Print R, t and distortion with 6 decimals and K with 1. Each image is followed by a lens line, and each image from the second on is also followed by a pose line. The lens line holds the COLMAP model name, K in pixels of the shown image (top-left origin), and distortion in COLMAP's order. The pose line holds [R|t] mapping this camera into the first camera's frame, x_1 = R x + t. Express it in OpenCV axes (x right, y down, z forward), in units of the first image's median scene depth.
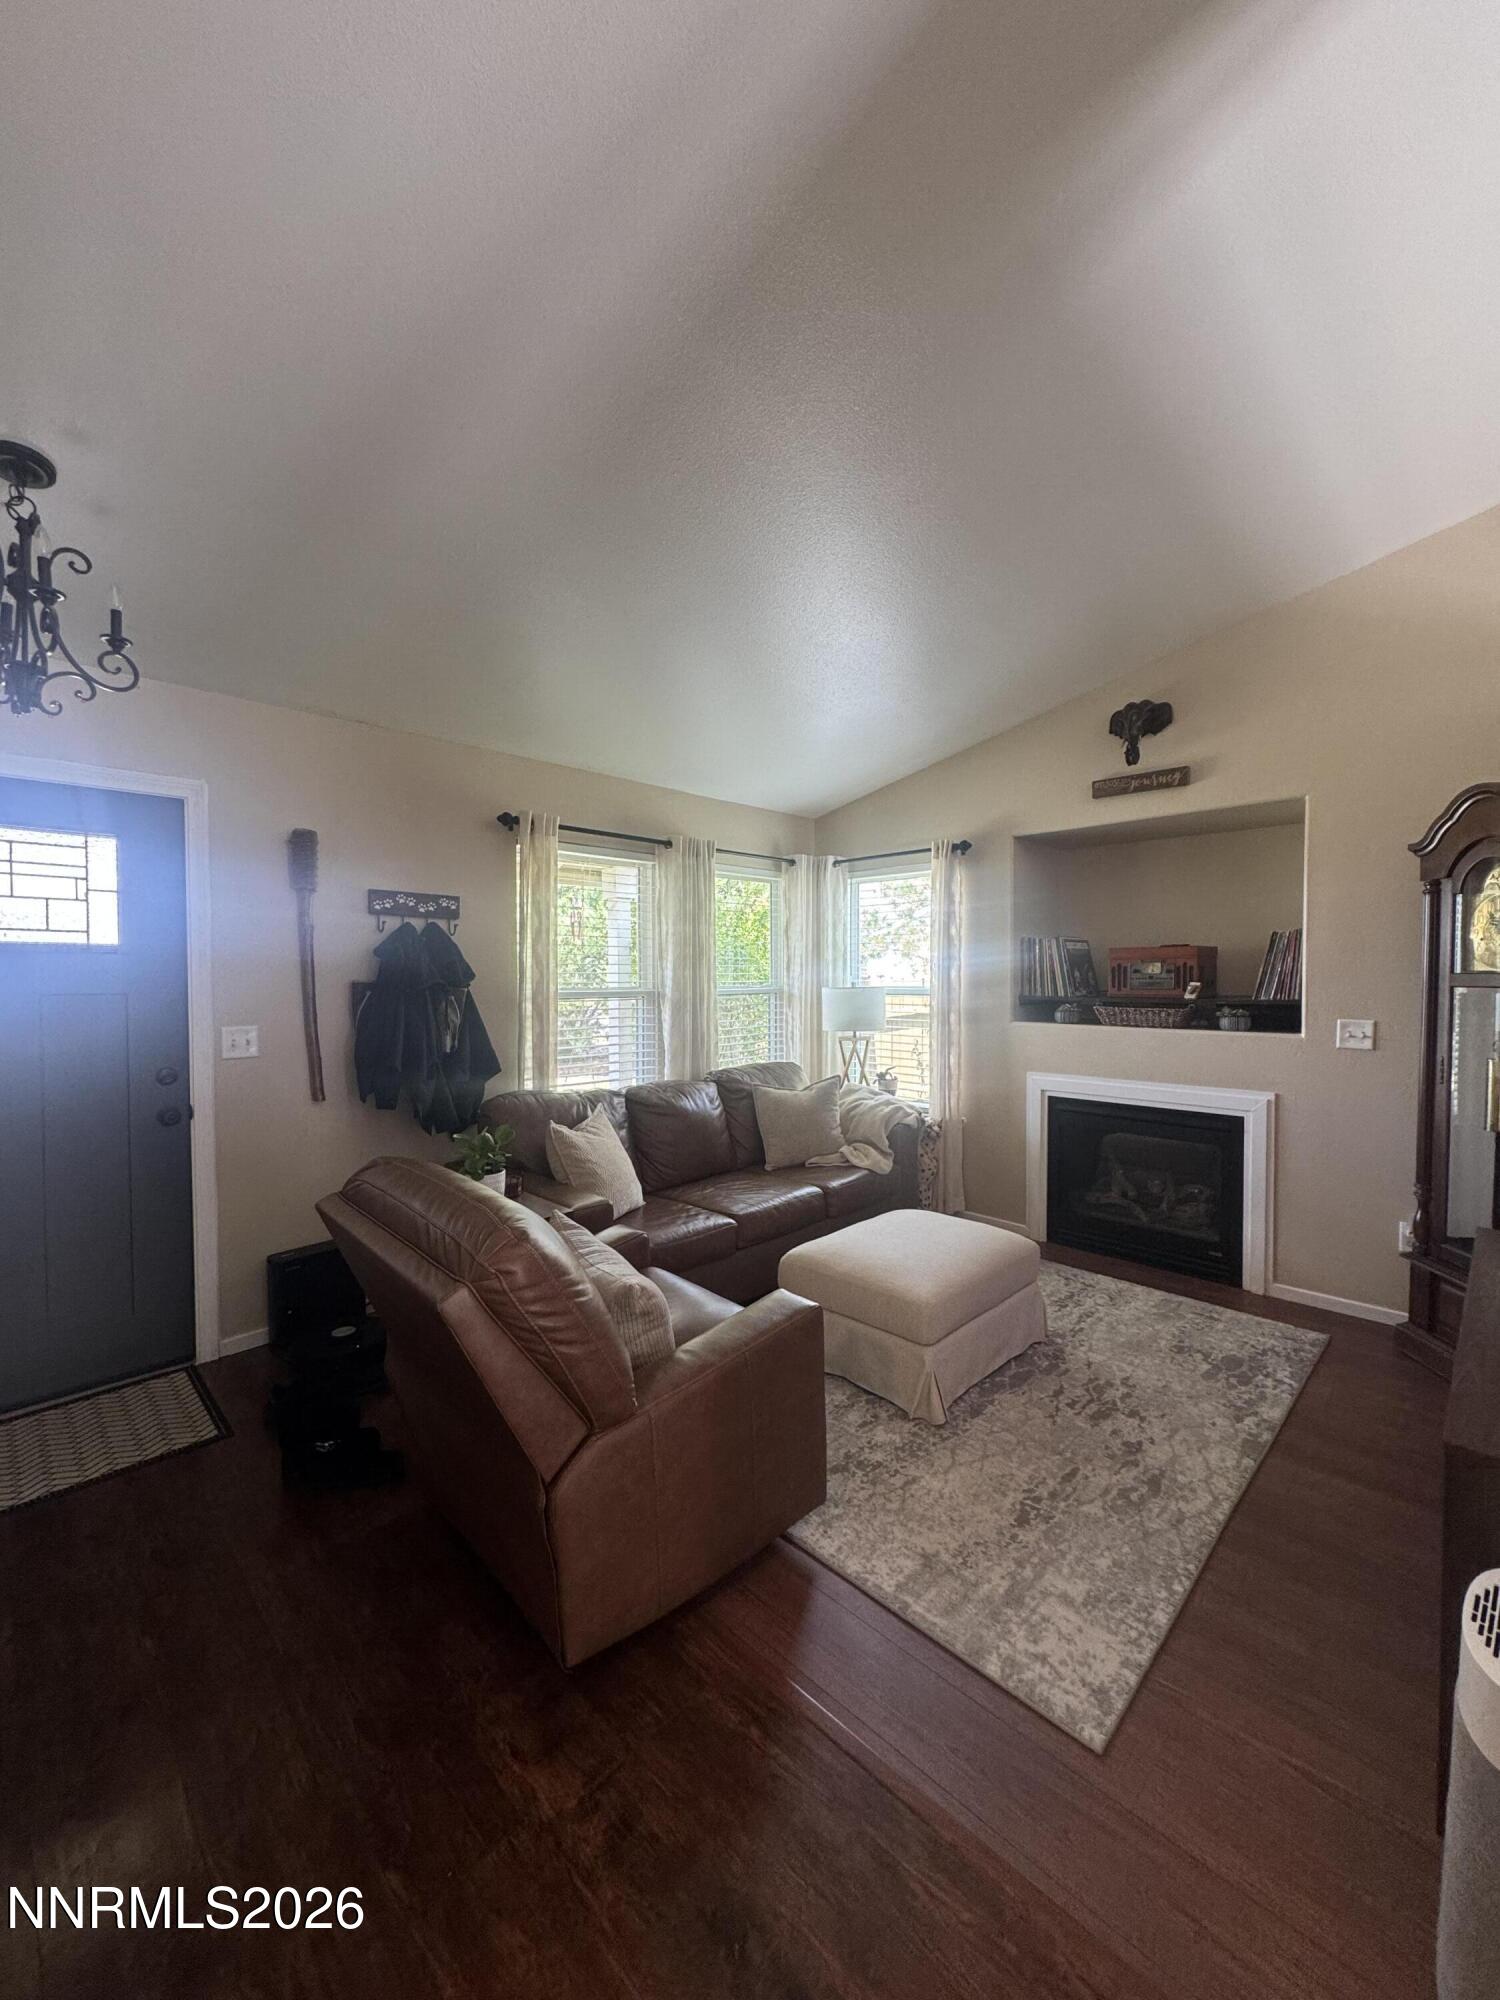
lens RADIAL K [[789.4, 0, 757.7], [0, 789.4, 994.1], [0, 0, 1]] dist [0.002203, 0.000271]
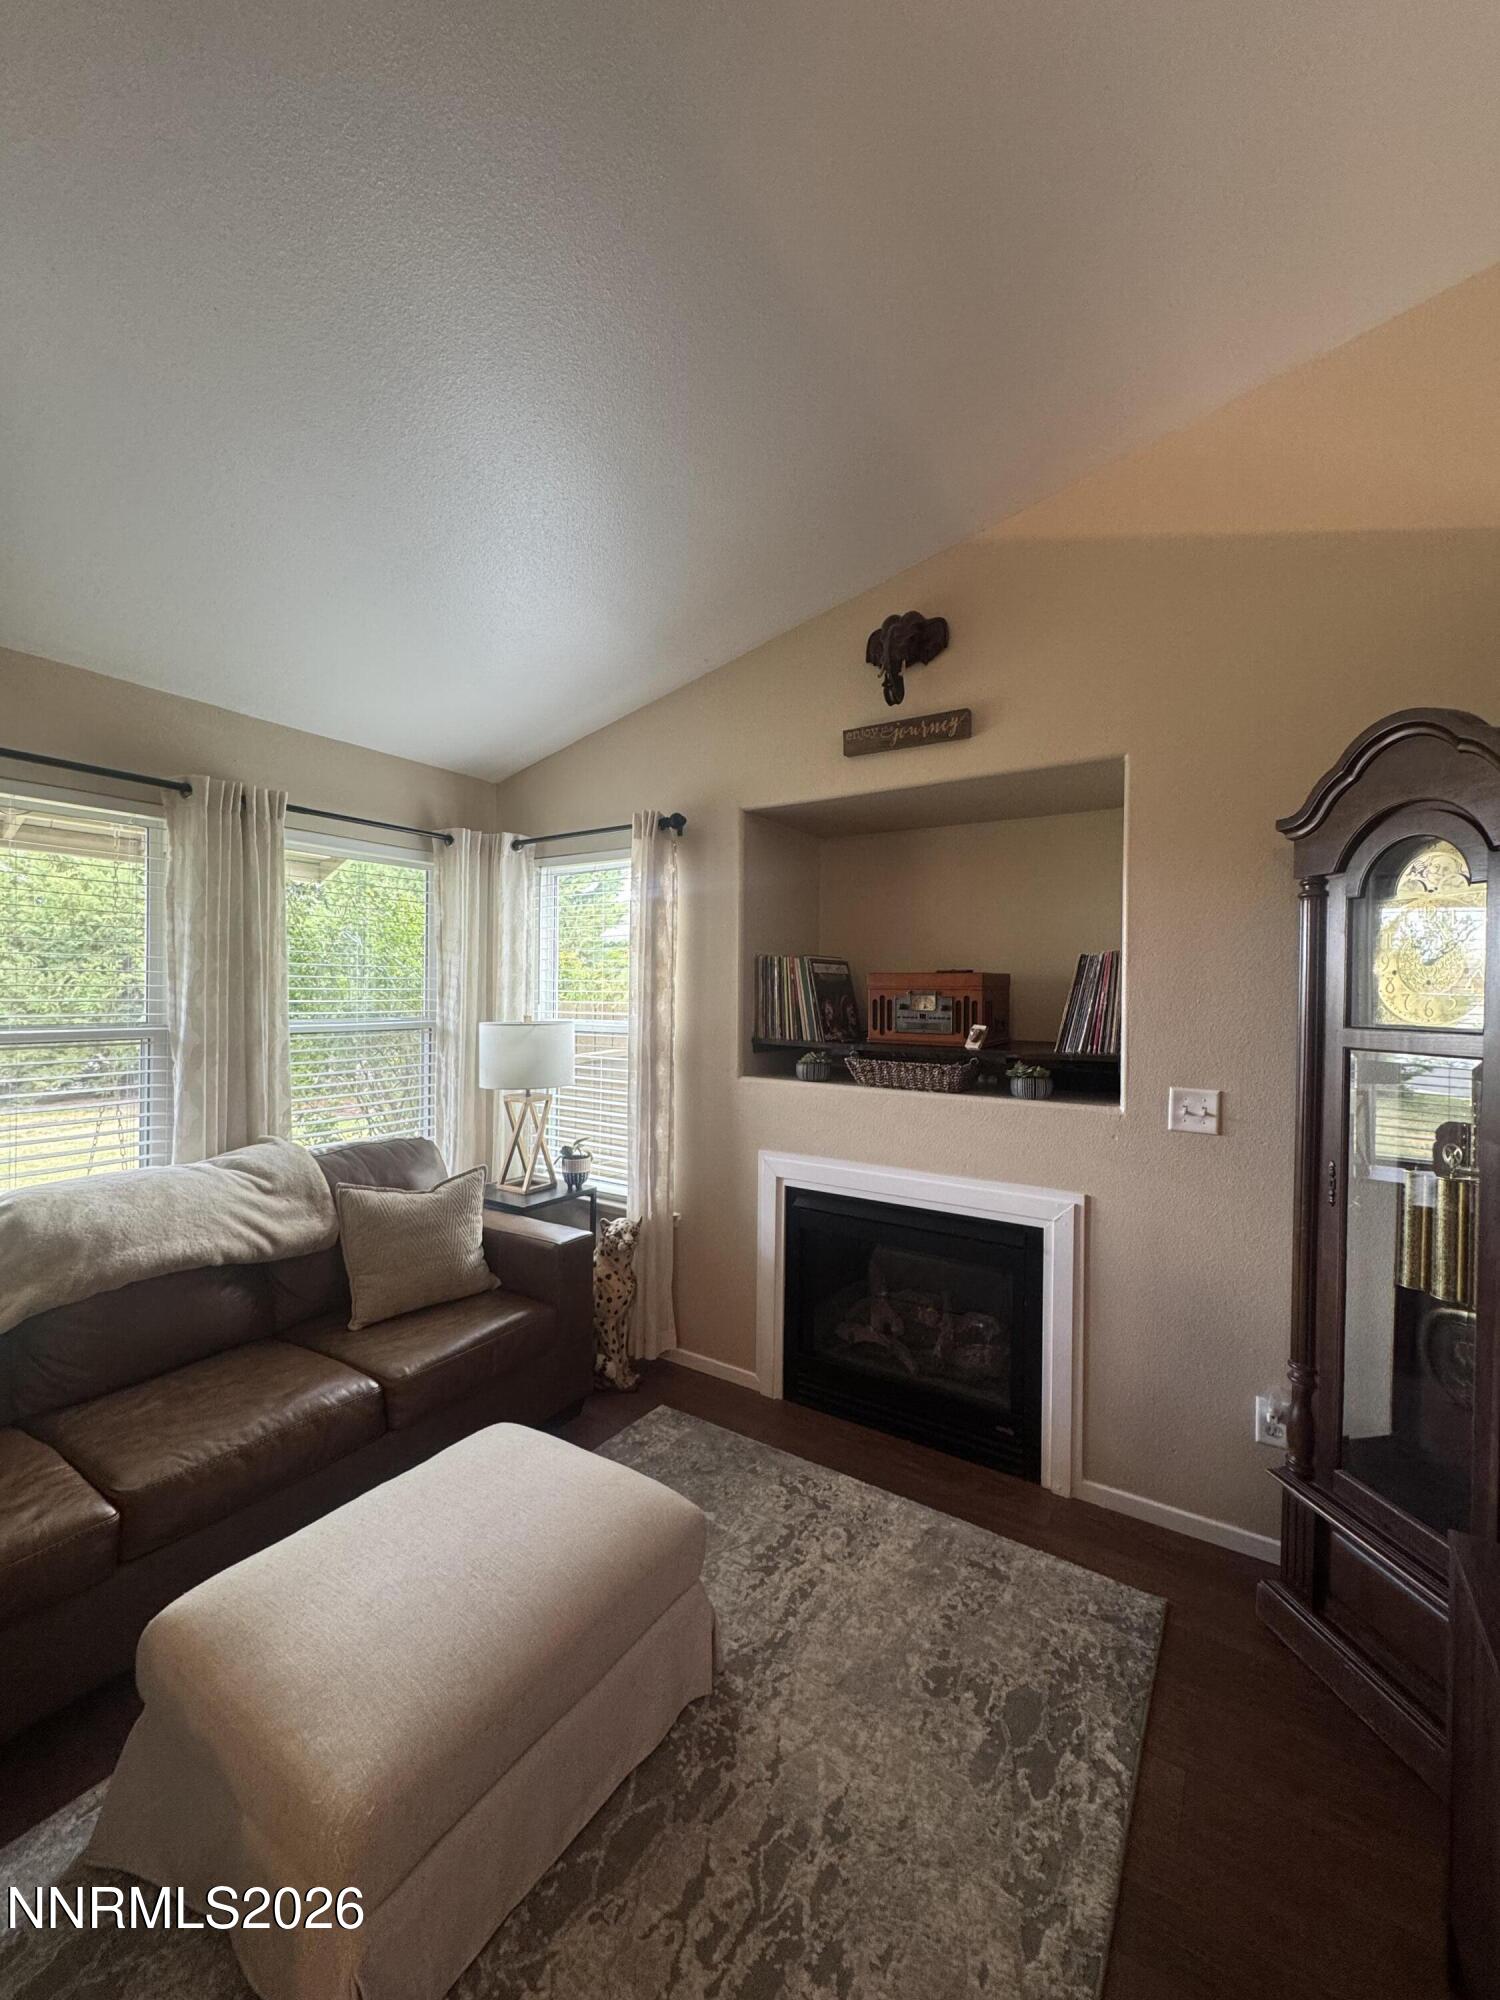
lens RADIAL K [[789.4, 0, 757.7], [0, 789.4, 994.1], [0, 0, 1]] dist [0.002203, 0.000271]
pose [[0.979845, 0.011795, 0.199410, 0.225213], [-0.007738, 0.999747, -0.021113, -0.026064], [-0.199609, 0.019144, 0.979689, 0.360689]]
